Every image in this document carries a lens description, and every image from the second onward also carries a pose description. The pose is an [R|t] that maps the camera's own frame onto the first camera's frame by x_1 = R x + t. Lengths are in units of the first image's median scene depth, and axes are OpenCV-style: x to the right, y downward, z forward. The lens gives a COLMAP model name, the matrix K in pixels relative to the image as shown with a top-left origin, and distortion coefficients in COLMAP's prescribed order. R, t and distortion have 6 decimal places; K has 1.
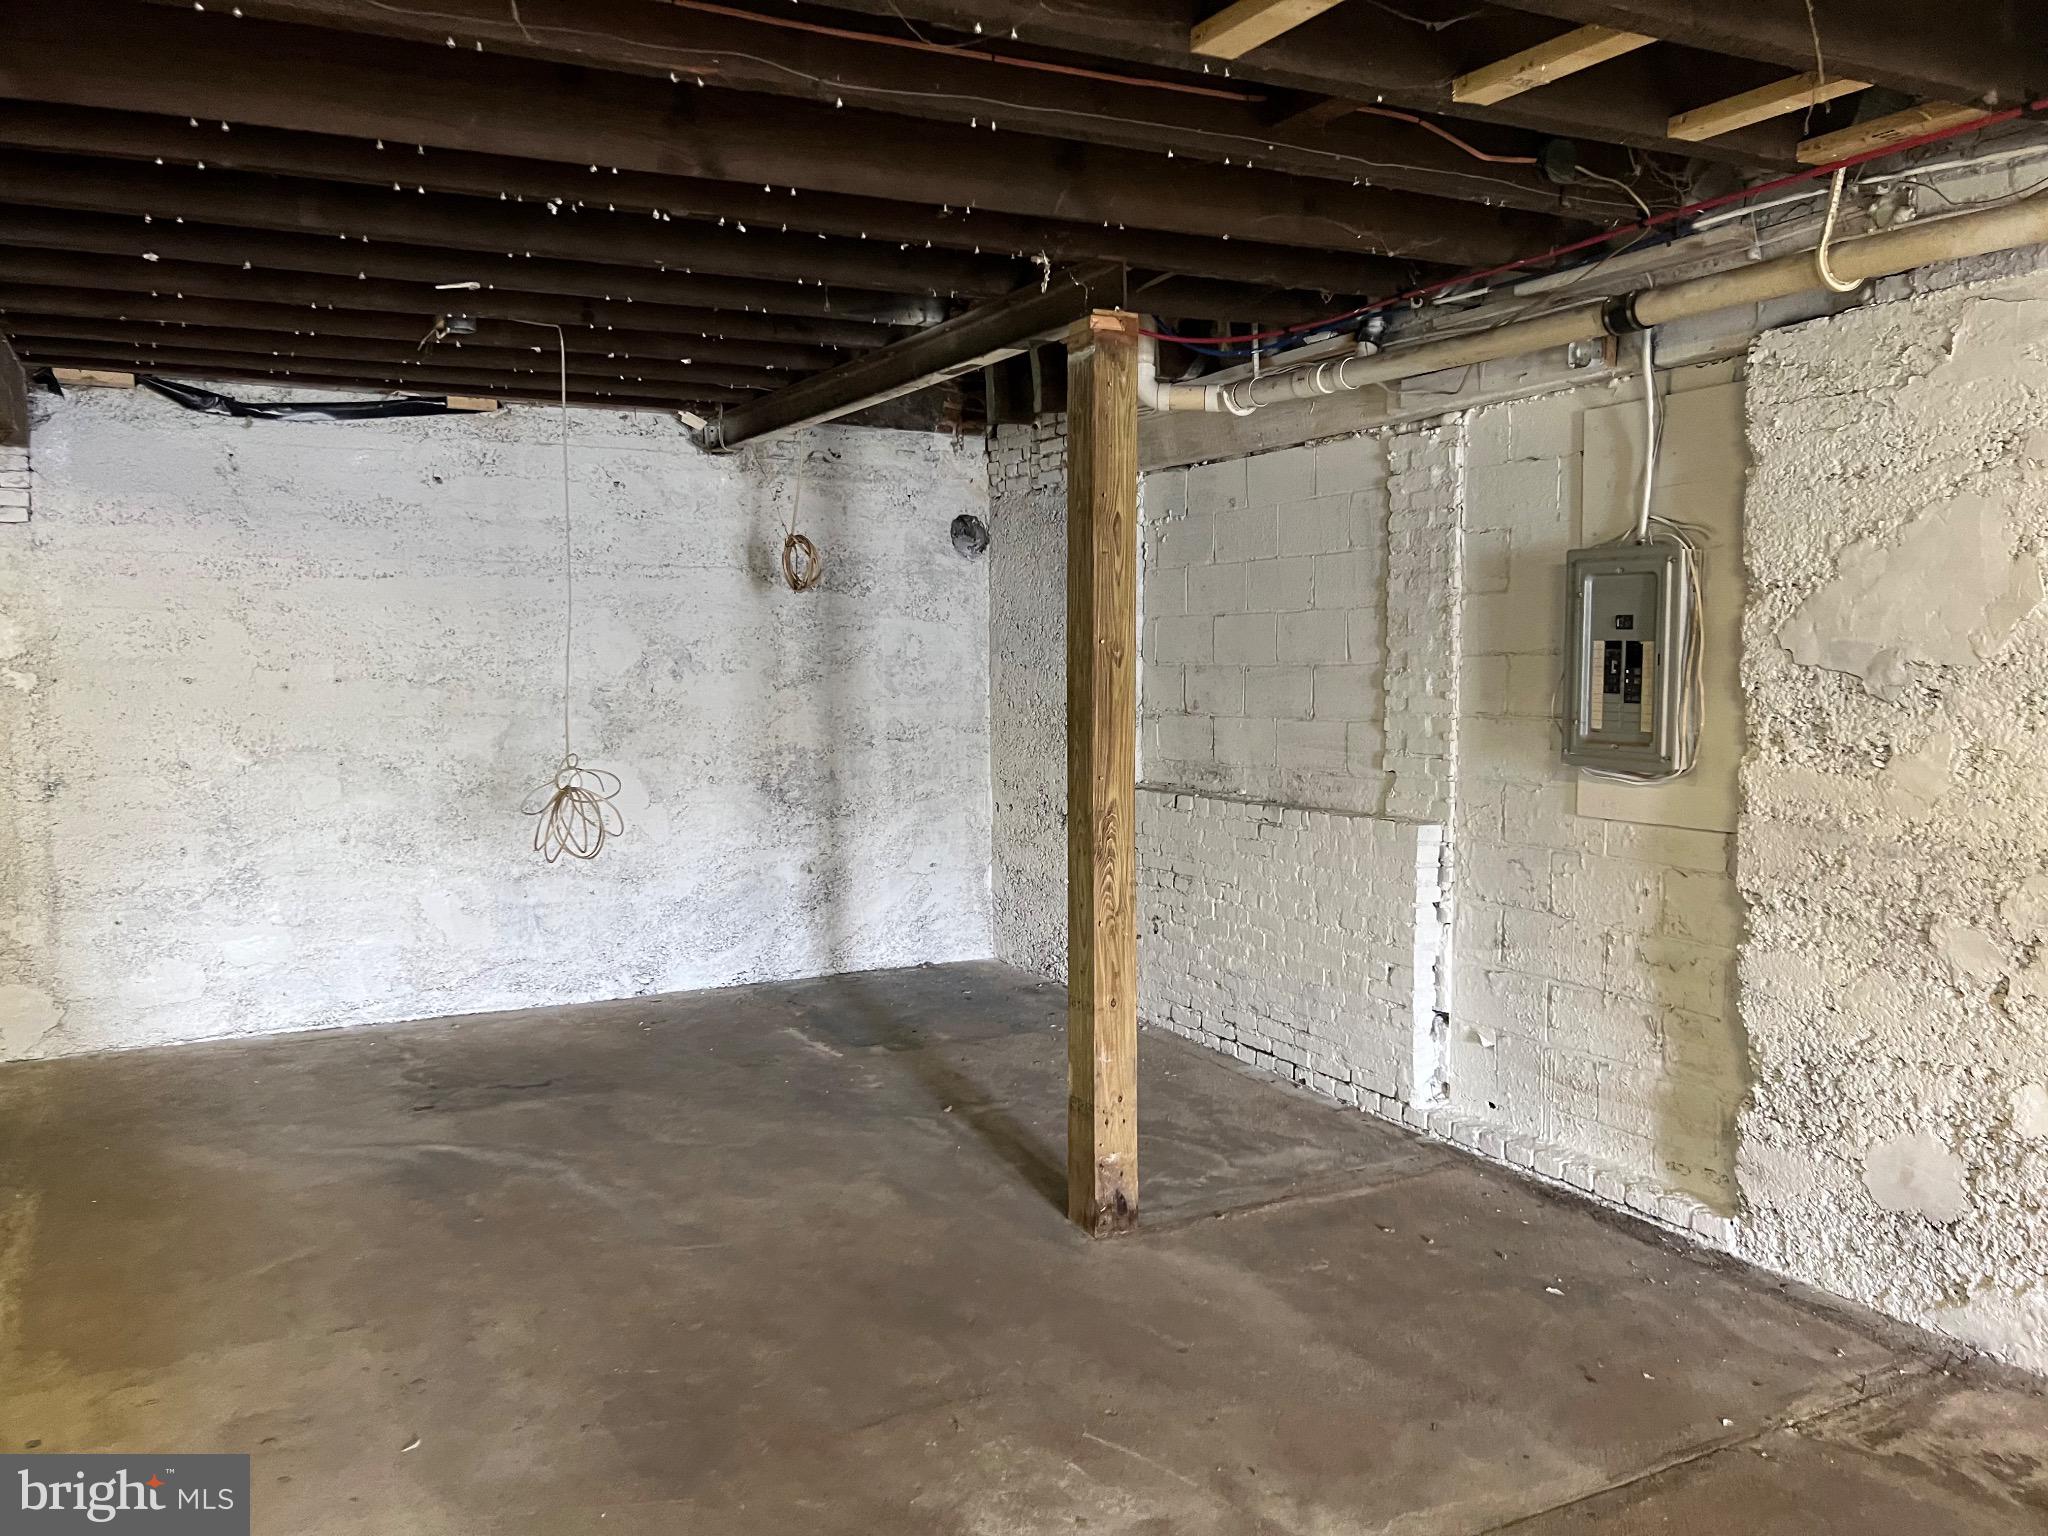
lens RADIAL K [[1545.6, 0, 1023.1], [0, 1545.6, 764.1], [0, 0, 1]] dist [0.009235, 0.001759]
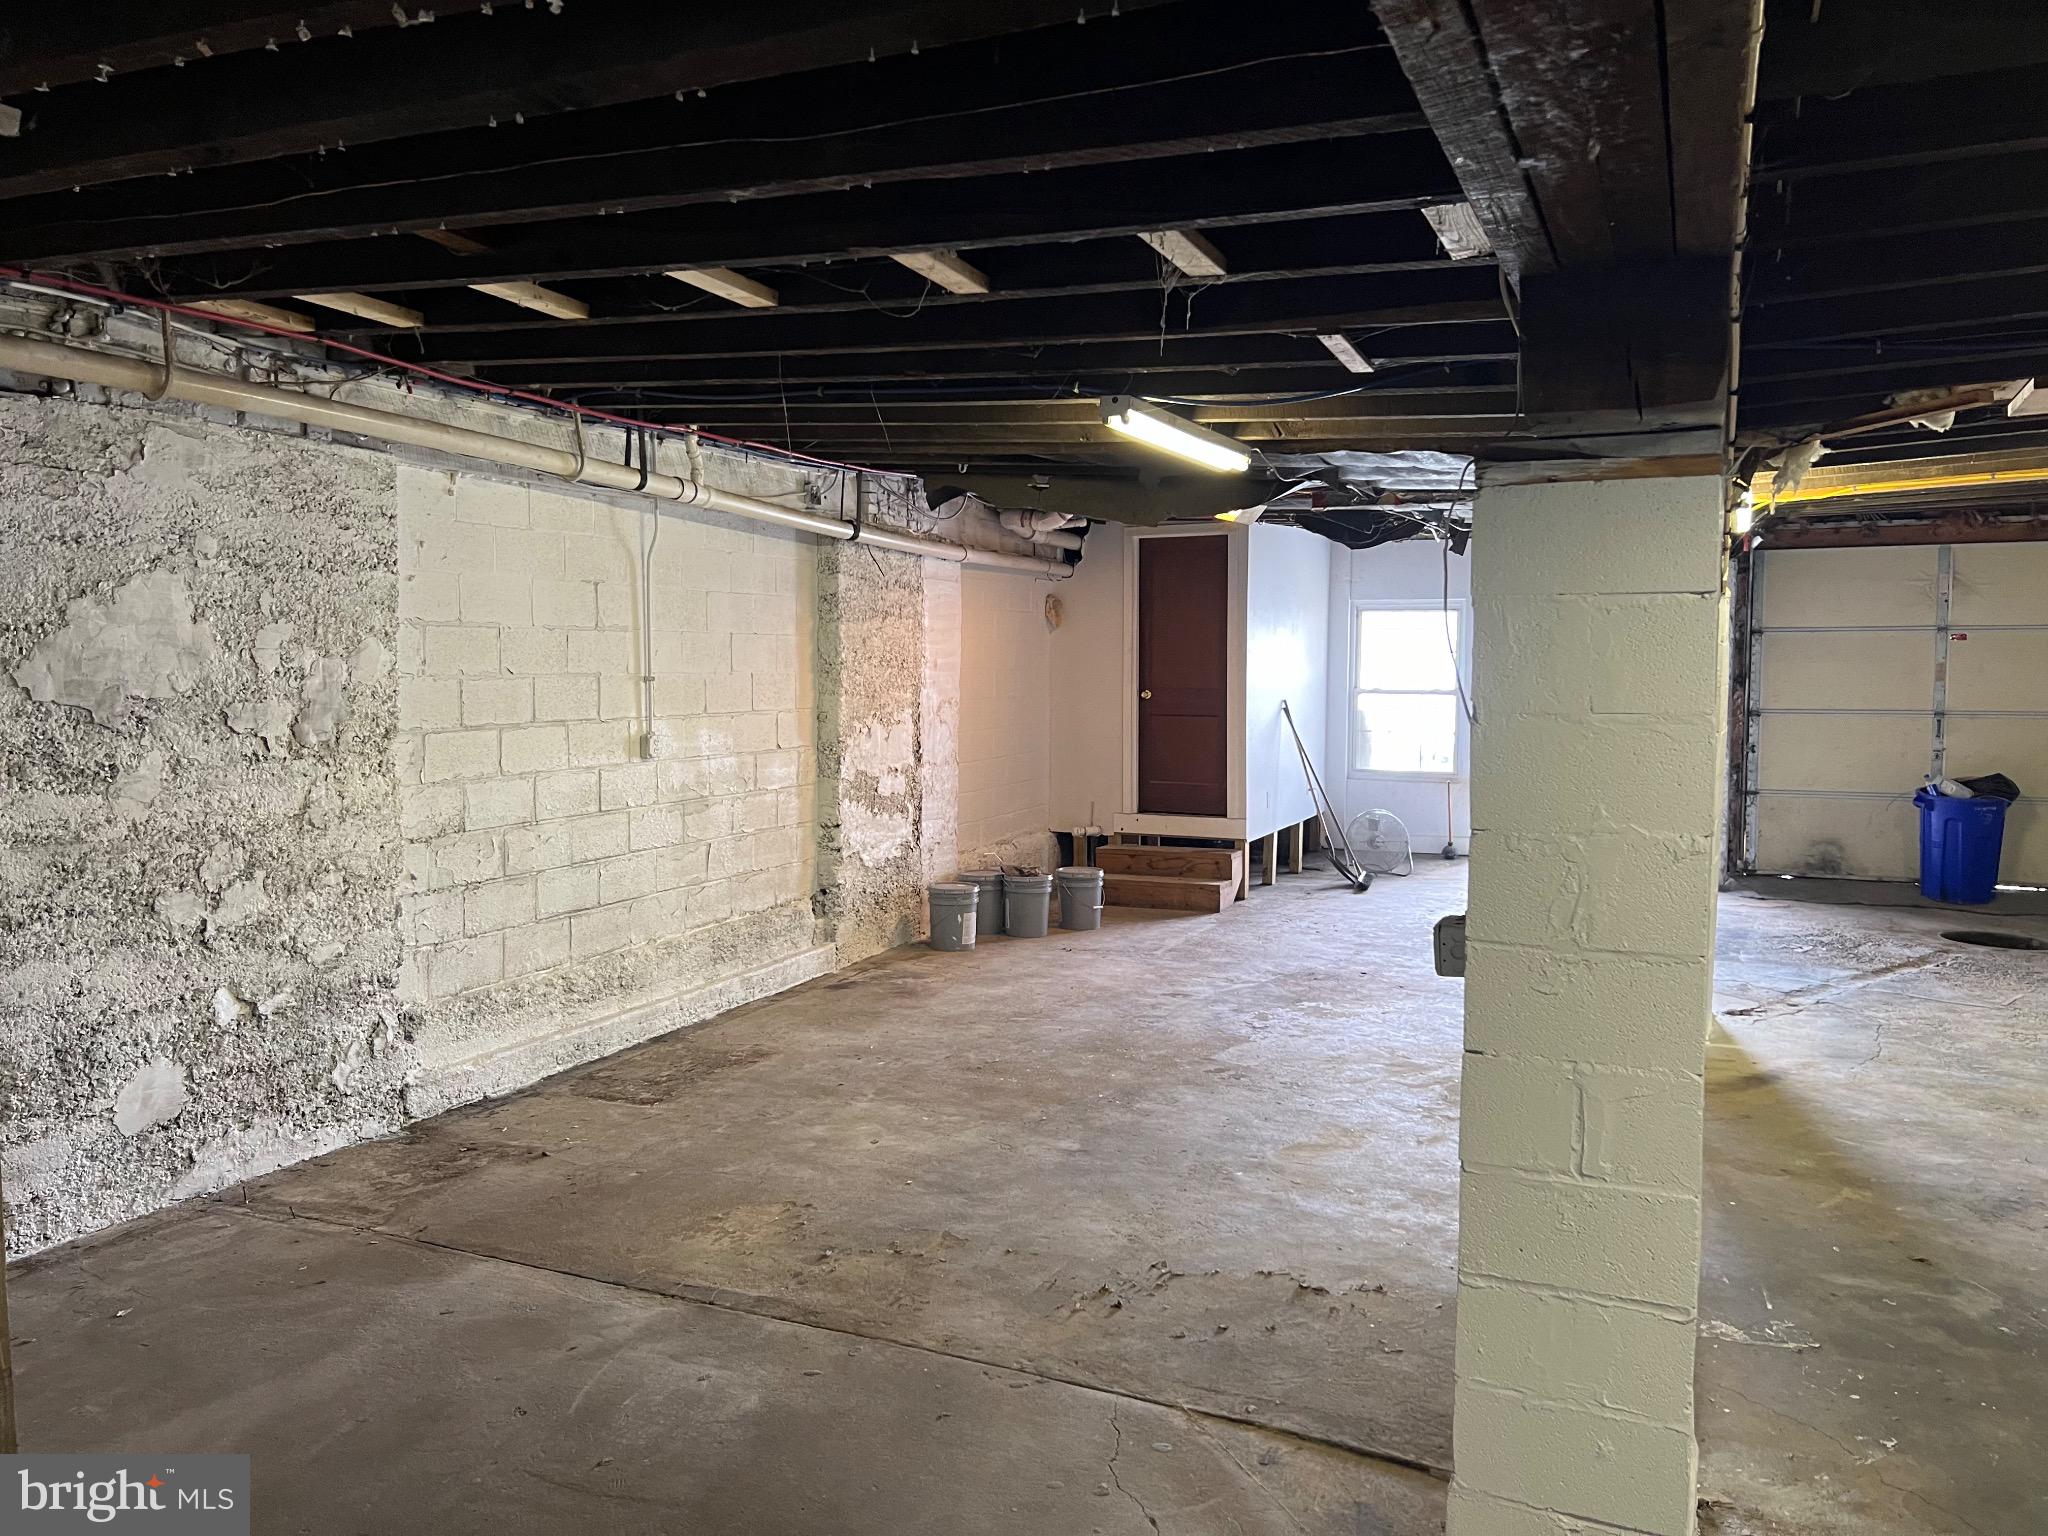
lens RADIAL K [[1507.7, 0, 1024.0], [0, 1507.7, 768.0], [0, 0, 1]] dist [0.076799, -0.097705]
pose [[-0.597473, -0.062386, 0.799459, -0.864056], [0.049298, 0.992226, 0.114272, -0.114404], [-0.800373, 0.107686, -0.589752, 1.157793]]
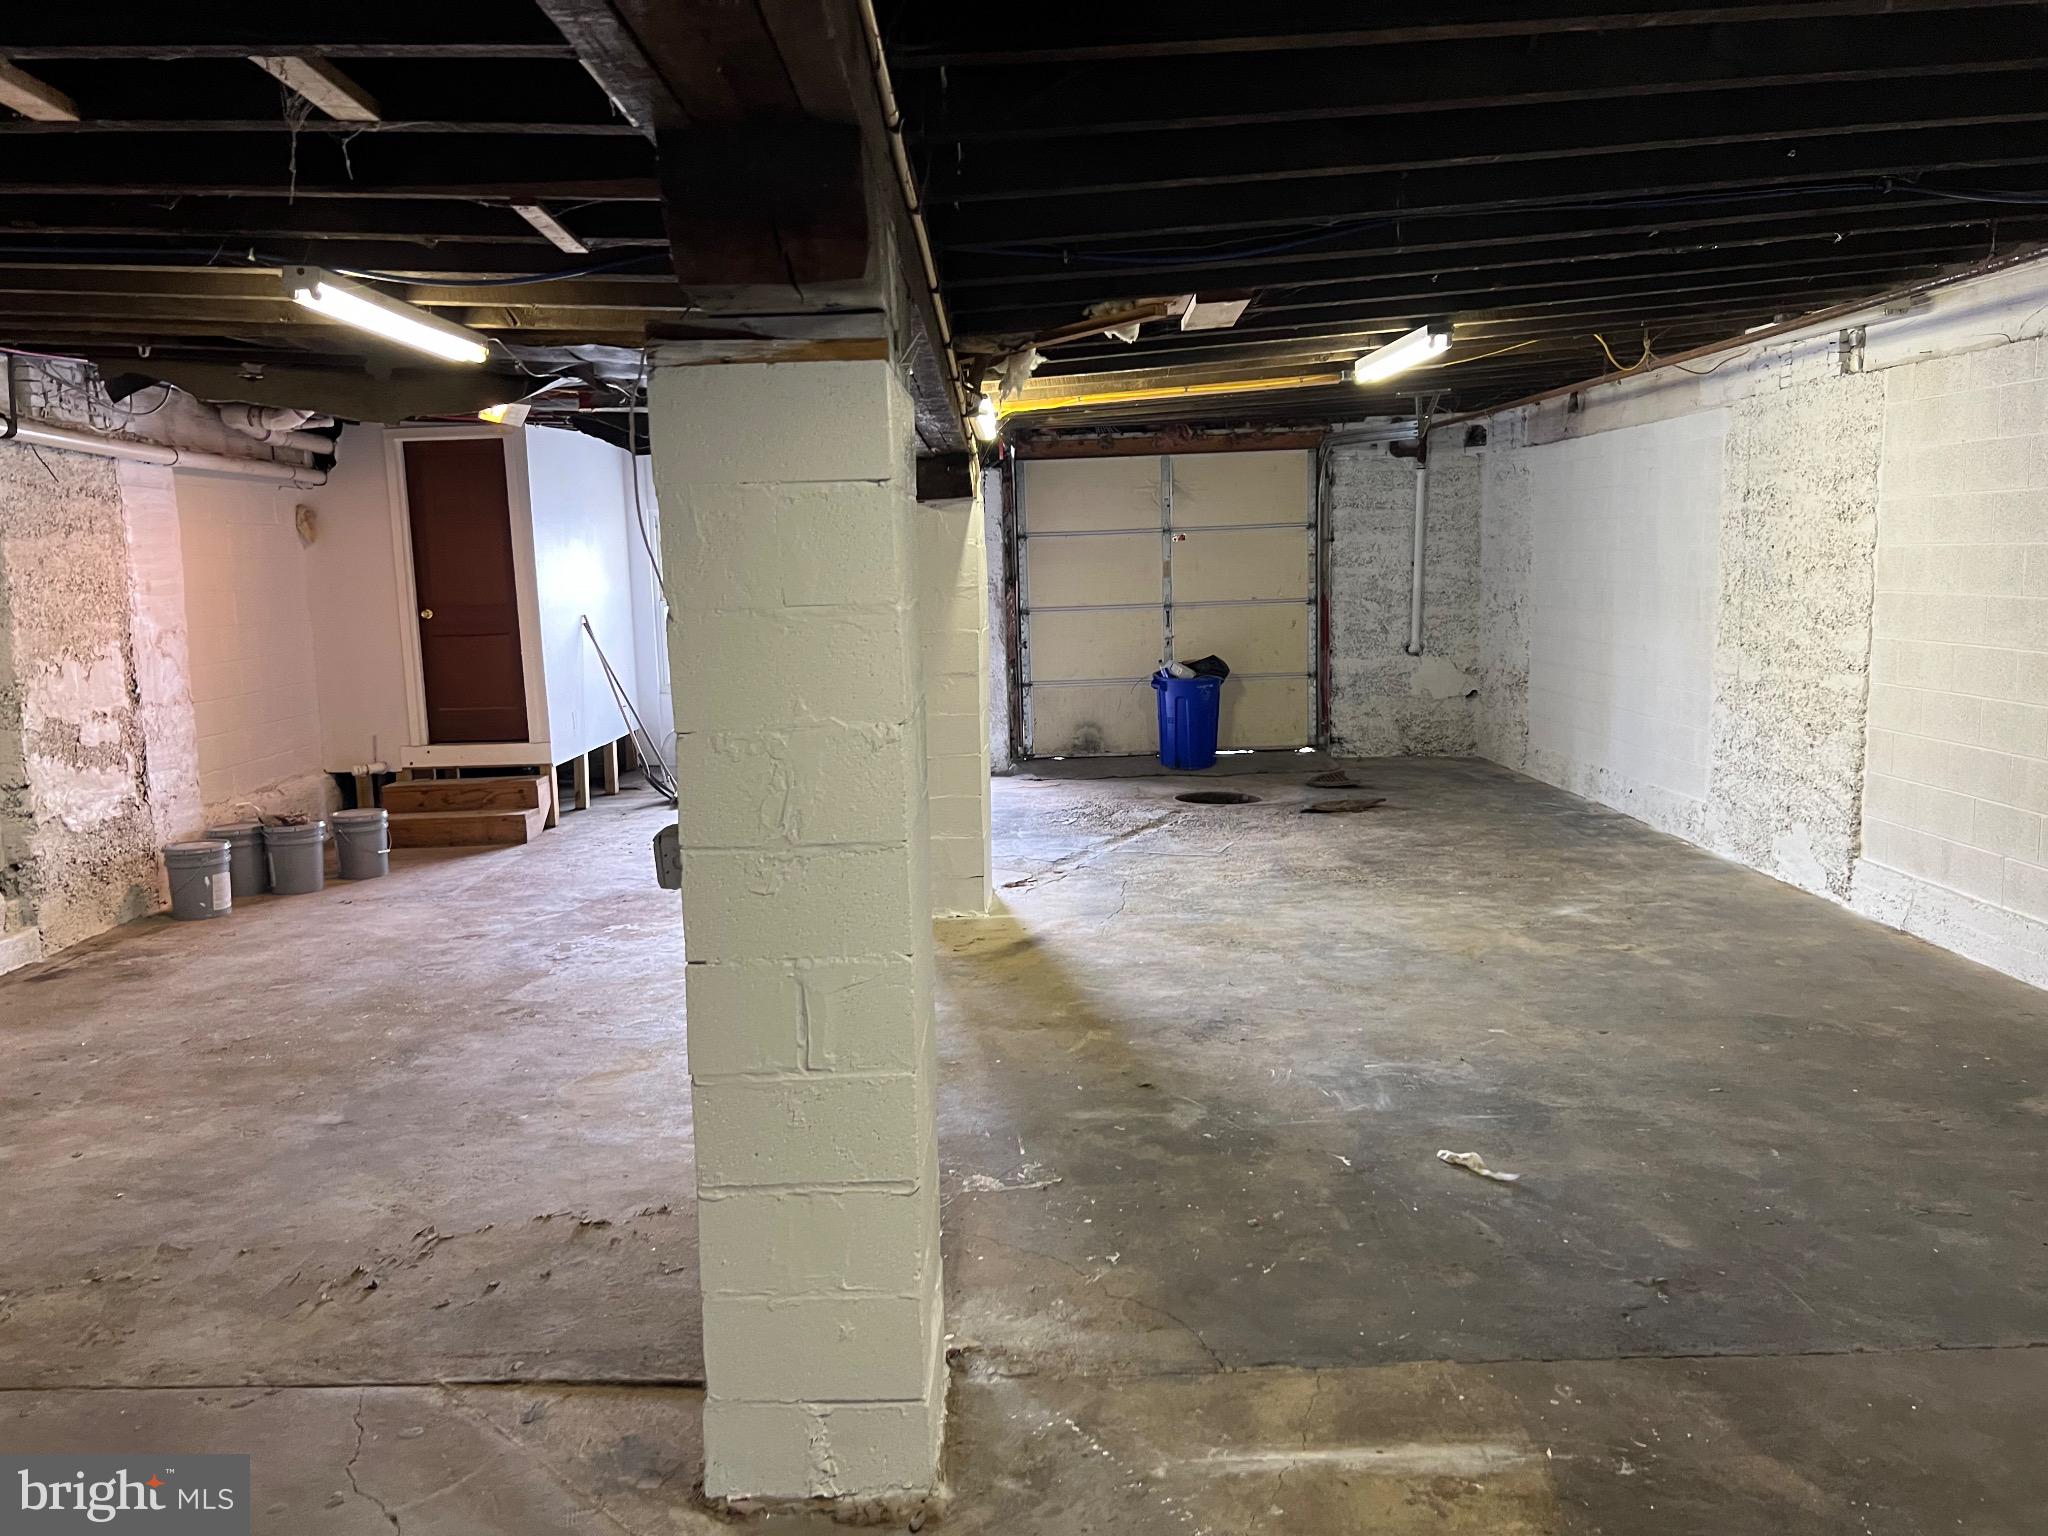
lens RADIAL K [[1506.9, 0, 1002.4], [0, 1506.9, 783.3], [0, 0, 1]] dist [0.084529, -0.124417]
pose [[-0.871250, -0.048923, 0.488395, -0.880511], [0.057492, 0.978000, 0.200526, -0.099403], [-0.487461, 0.202787, -0.849270, 1.080078]]
